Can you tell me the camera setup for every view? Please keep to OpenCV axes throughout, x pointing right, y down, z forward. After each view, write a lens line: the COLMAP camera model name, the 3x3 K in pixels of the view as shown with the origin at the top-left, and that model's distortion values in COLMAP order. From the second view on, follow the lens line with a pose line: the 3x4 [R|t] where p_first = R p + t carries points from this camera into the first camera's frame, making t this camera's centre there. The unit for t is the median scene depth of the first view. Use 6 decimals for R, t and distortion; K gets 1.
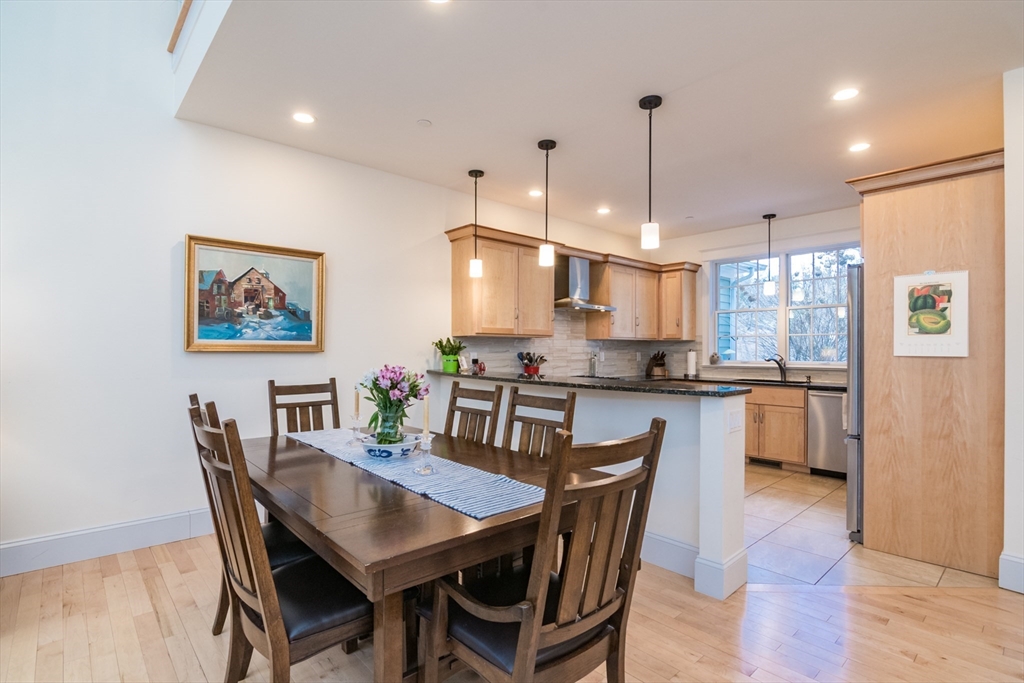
lens RADIAL K [[496.9, 0, 504.9], [0, 496.9, 345.1], [0, 0, 1]] dist [-0.015499, -0.002544]
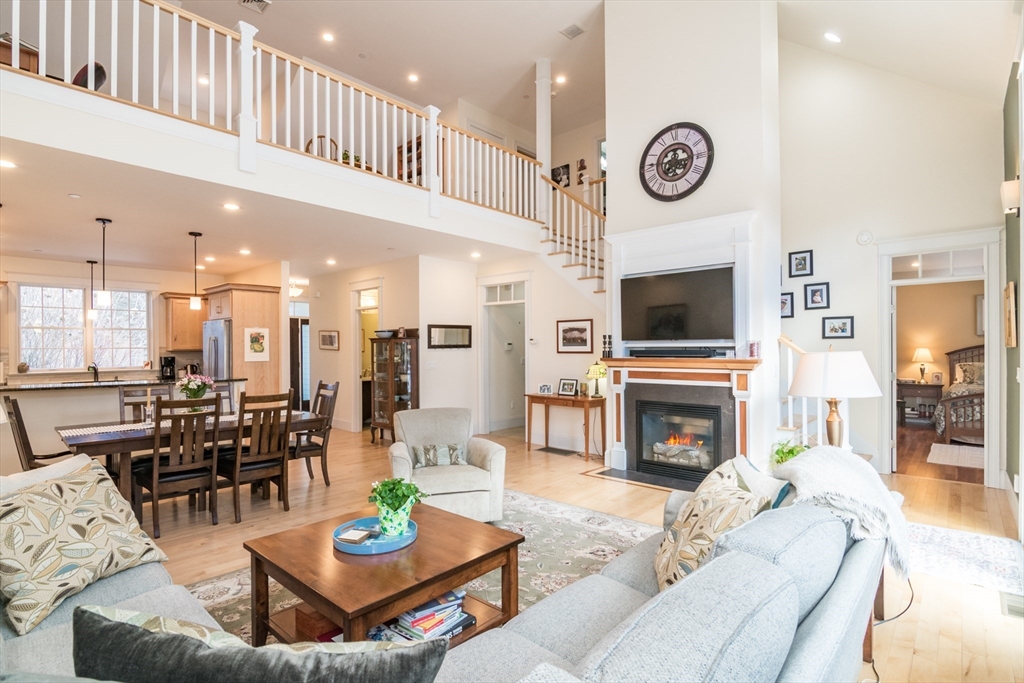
lens RADIAL K [[496.9, 0, 504.0], [0, 496.9, 346.0], [0, 0, 1]] dist [-0.015499, -0.002544]
pose [[-0.094784, 0.002666, 0.995494, -1.168239], [-0.004266, 0.999986, -0.003084, -0.034608], [-0.995489, -0.004539, -0.094771, -0.009819]]
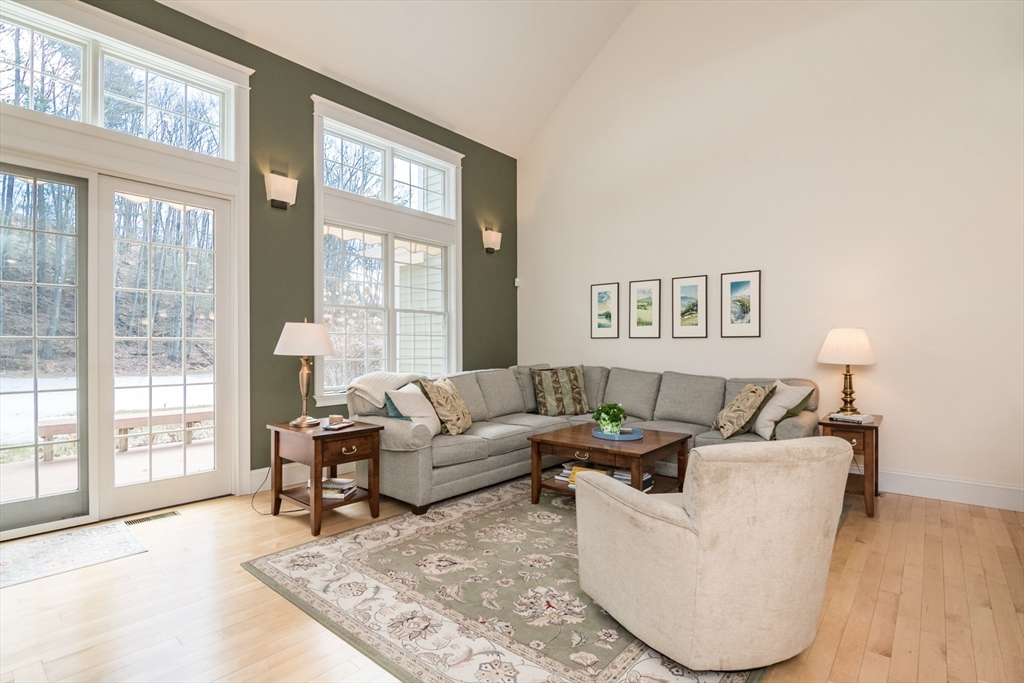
lens RADIAL K [[496.9, 0, 492.5], [0, 496.9, 349.3], [0, 0, 1]] dist [-0.015499, -0.002544]
pose [[0.115523, 0.001761, -0.993303, 0.190554], [0.010482, 0.999941, 0.002992, 0.010756], [0.993249, -0.010757, 0.115498, -0.237514]]
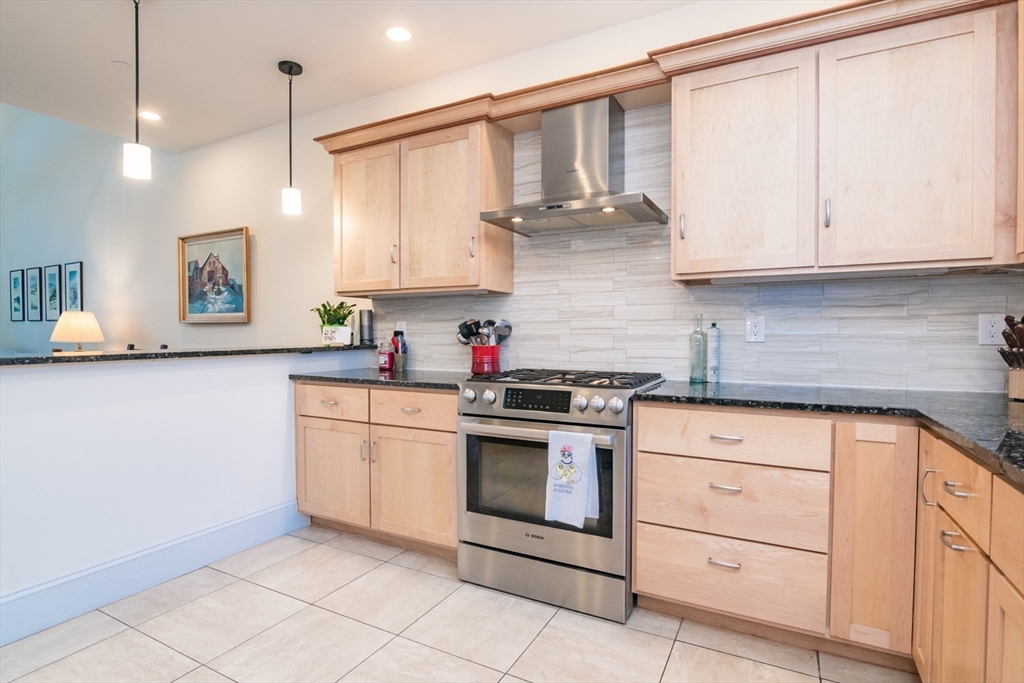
lens RADIAL K [[496.9, 0, 507.1], [0, 496.9, 344.1], [0, 0, 1]] dist [-0.015499, -0.002544]
pose [[0.349722, 0.015225, -0.936730, 0.681382], [0.008253, 0.999779, 0.019331, 0.037068], [0.936817, -0.014491, 0.349519, 0.988000]]
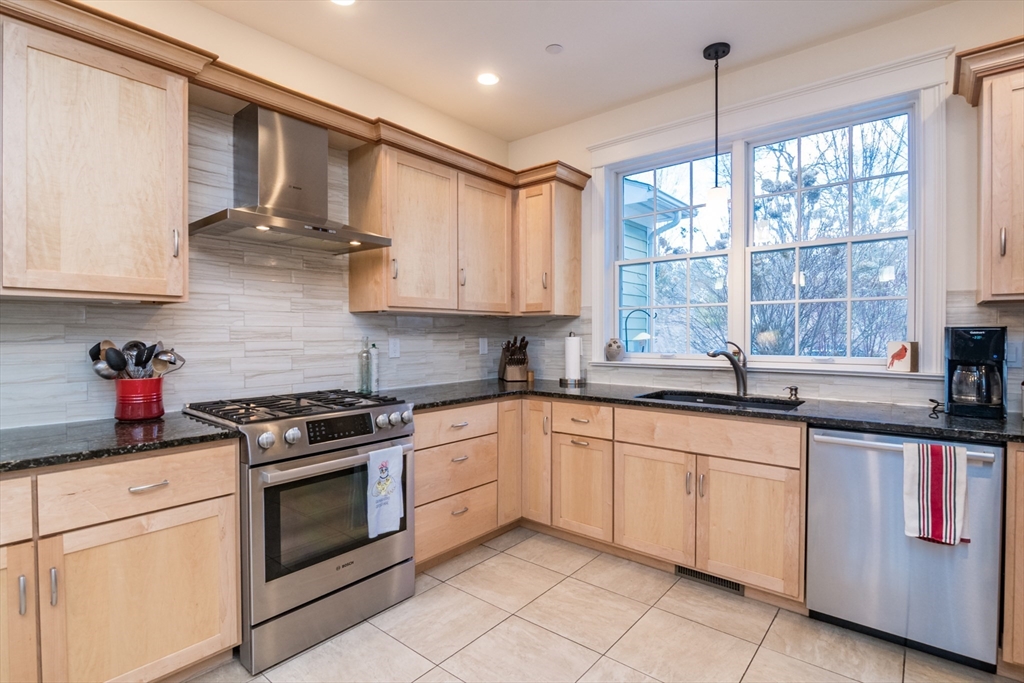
lens RADIAL K [[496.9, 0, 505.6], [0, 496.9, 340.4], [0, 0, 1]] dist [-0.015499, -0.002544]
pose [[0.990520, -0.005972, 0.137238, 0.336611], [0.003161, 0.999781, 0.020694, 0.008294], [-0.137331, -0.020064, 0.990322, 0.695907]]
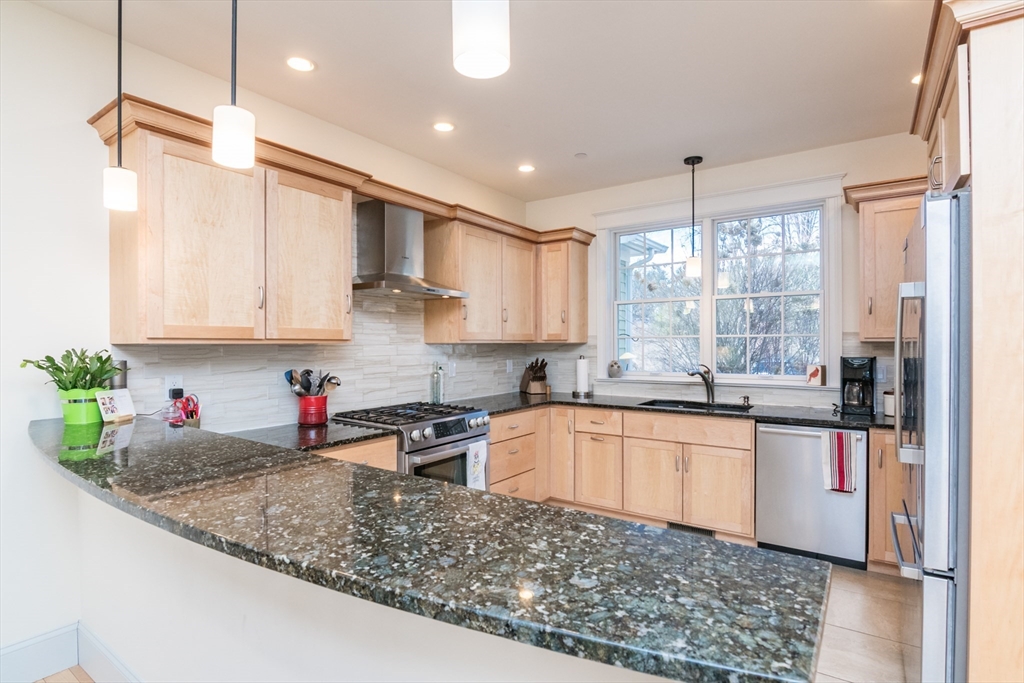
lens RADIAL K [[509.6, 0, 503.9], [0, 509.6, 345.8], [0, 0, 1]] dist [-0.026645, -0.001077]
pose [[0.975273, -0.007016, 0.220892, 0.162974], [0.004345, 0.999912, 0.012573, -0.021719], [-0.220961, -0.011303, 0.975217, 0.479737]]
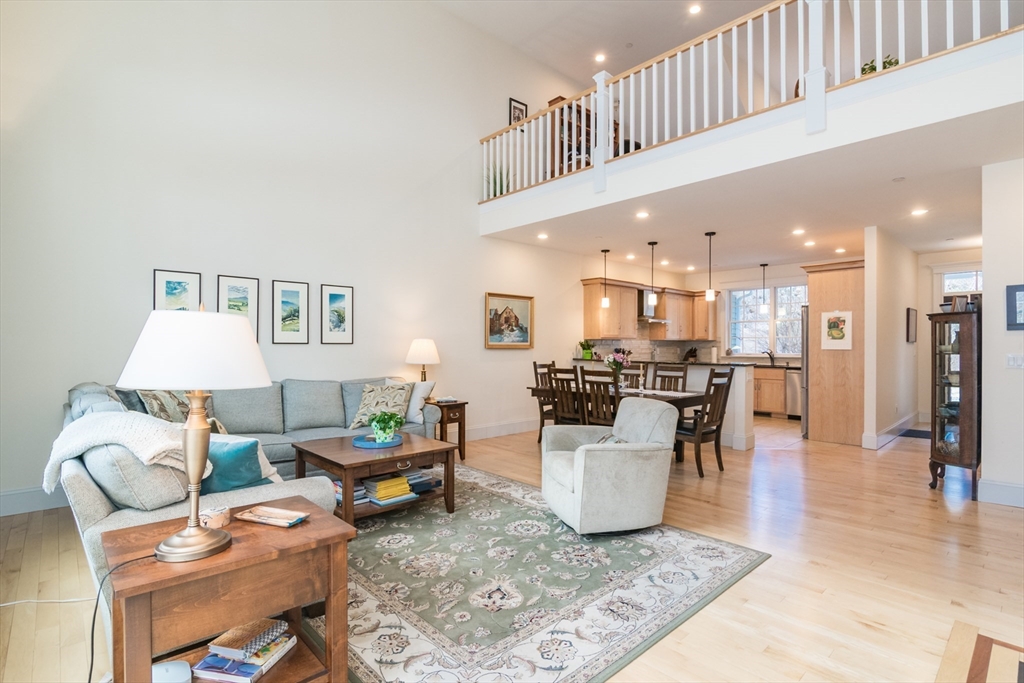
lens RADIAL K [[496.9, 0, 506.2], [0, 496.9, 342.5], [0, 0, 1]] dist [-0.015499, -0.002544]
pose [[0.999944, -0.002826, 0.010244, -0.423023], [0.002802, 0.999993, 0.002386, -0.011881], [-0.010250, -0.002357, 0.999945, -0.794098]]
